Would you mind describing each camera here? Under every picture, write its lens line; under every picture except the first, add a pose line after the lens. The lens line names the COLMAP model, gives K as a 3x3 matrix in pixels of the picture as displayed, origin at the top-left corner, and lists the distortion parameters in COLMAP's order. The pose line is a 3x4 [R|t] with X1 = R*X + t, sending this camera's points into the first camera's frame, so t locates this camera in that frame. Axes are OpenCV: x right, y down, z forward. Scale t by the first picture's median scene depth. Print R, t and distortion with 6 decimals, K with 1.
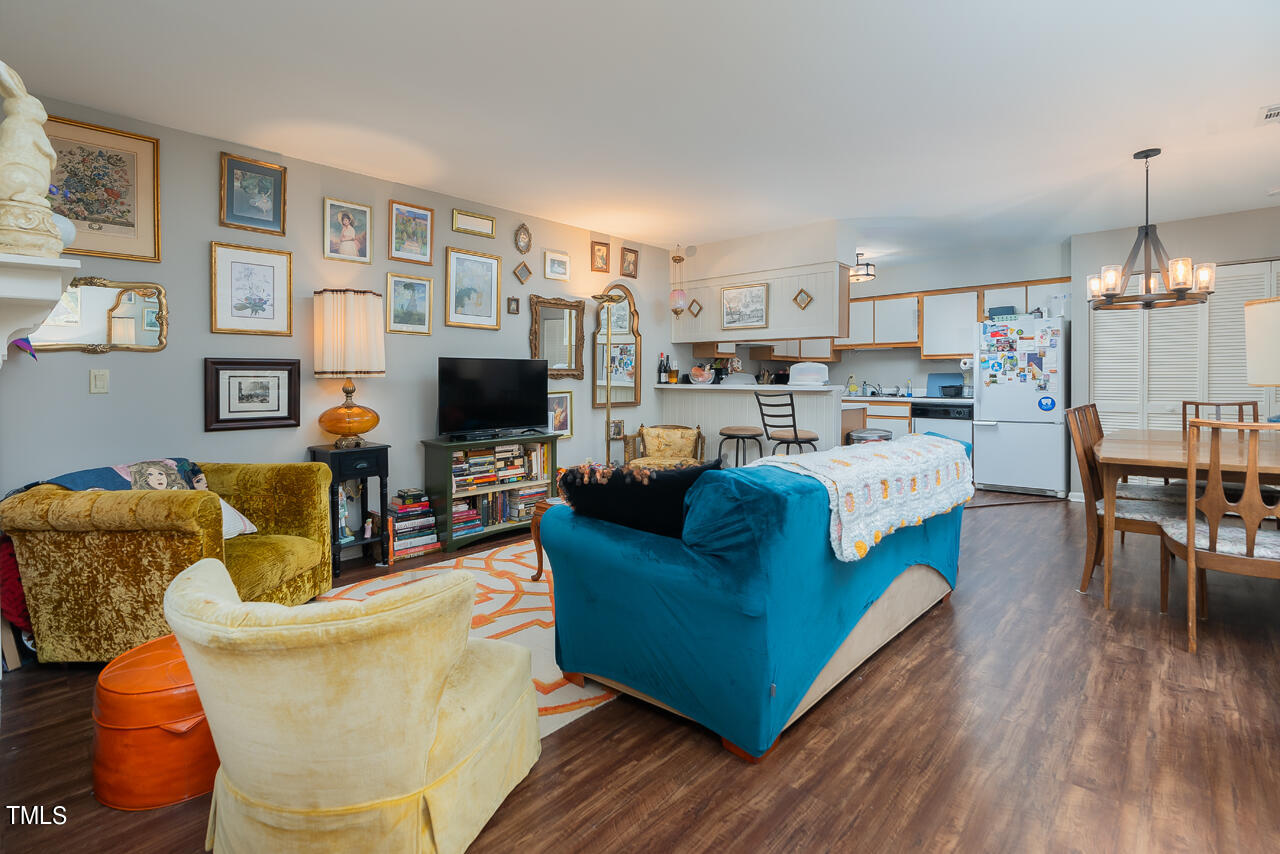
lens RADIAL K [[601.5, 0, 650.4], [0, 601.5, 380.6], [0, 0, 1]] dist [-0.001687, 0.003199]
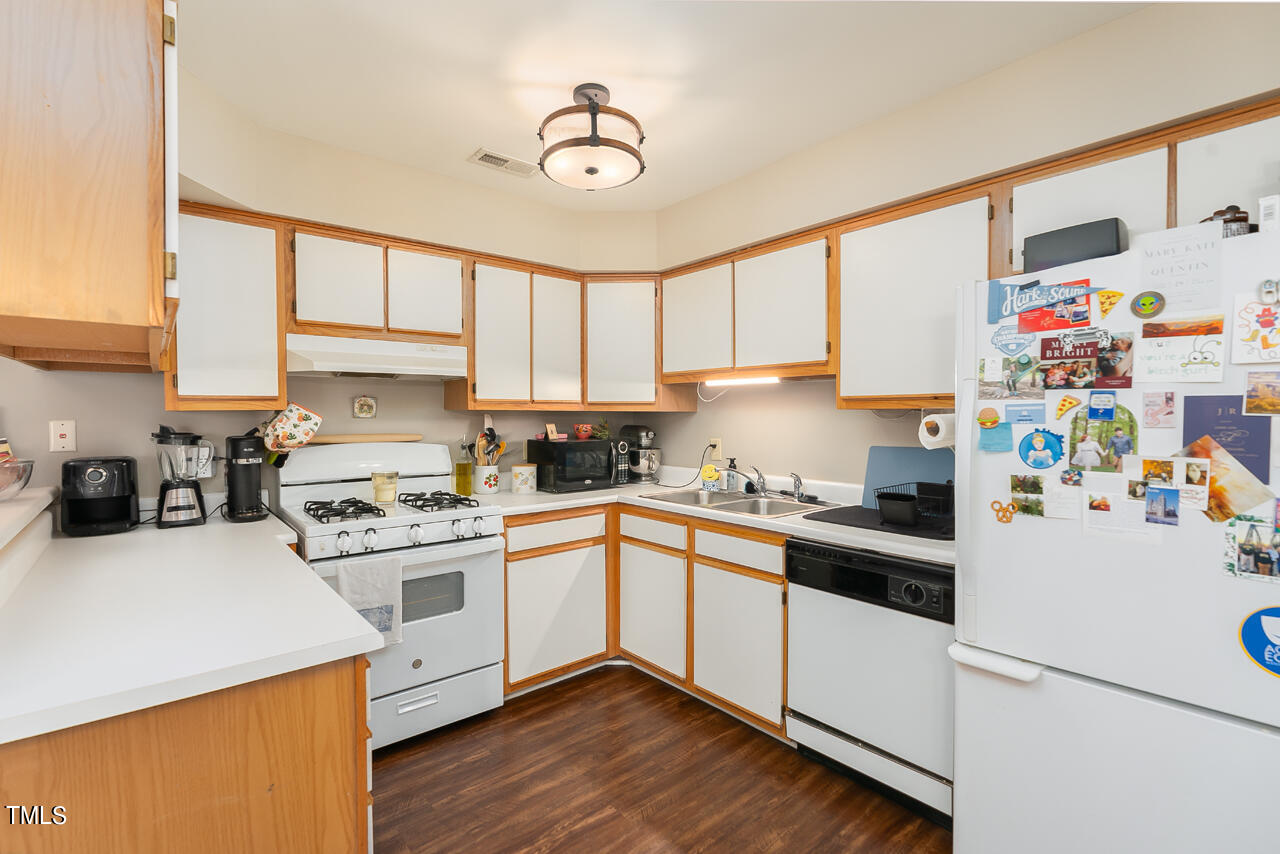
lens RADIAL K [[601.5, 0, 626.1], [0, 601.5, 425.1], [0, 0, 1]] dist [-0.001687, 0.003199]
pose [[0.990434, 0.000988, -0.137983, 0.434133], [0.001428, 0.999847, 0.017409, -0.037459], [0.137979, -0.017440, 0.990282, 0.719814]]
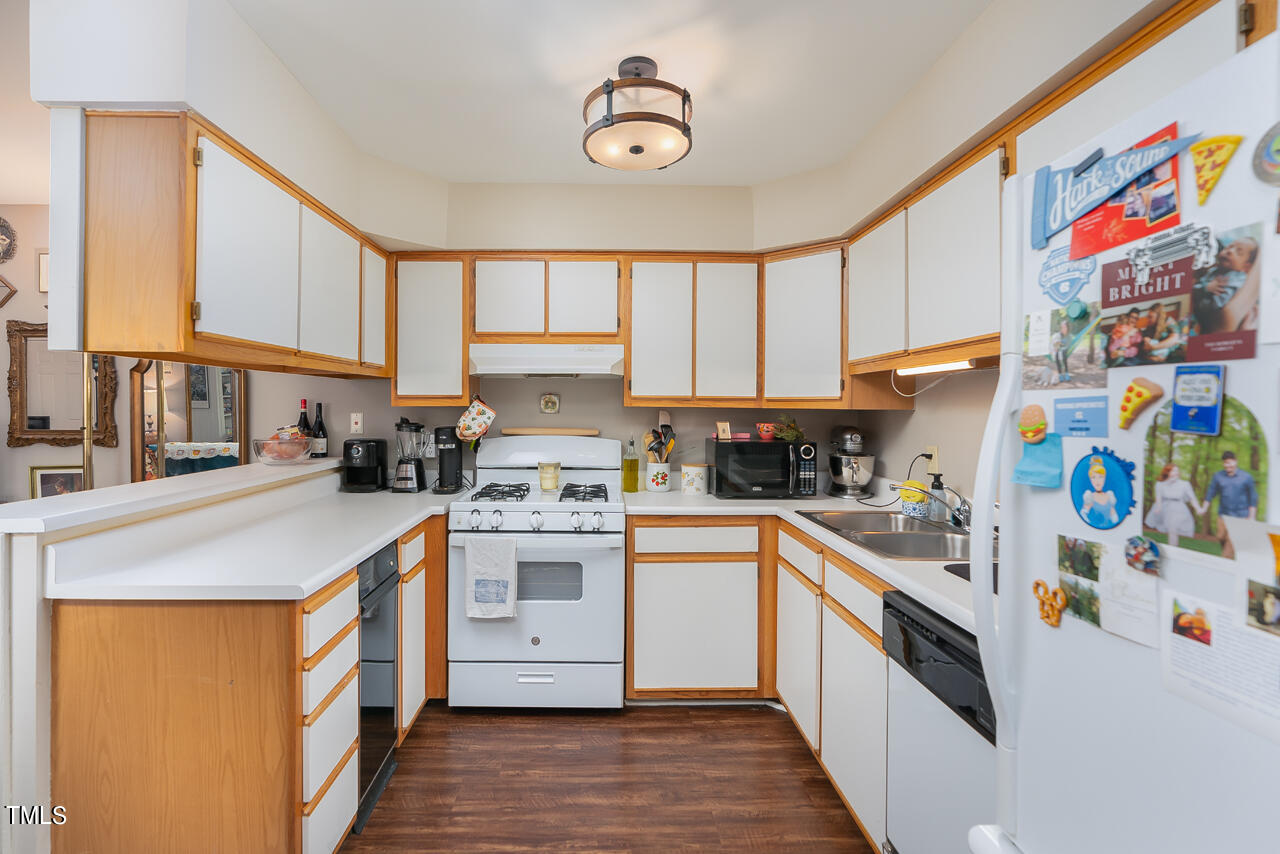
lens RADIAL K [[601.5, 0, 566.9], [0, 601.5, 405.8], [0, 0, 1]] dist [-0.001687, 0.003199]
pose [[0.665855, -0.000767, -0.746081, 0.589186], [-0.006816, 0.999951, -0.007112, -0.038244], [0.746050, 0.009821, 0.665818, 0.827119]]
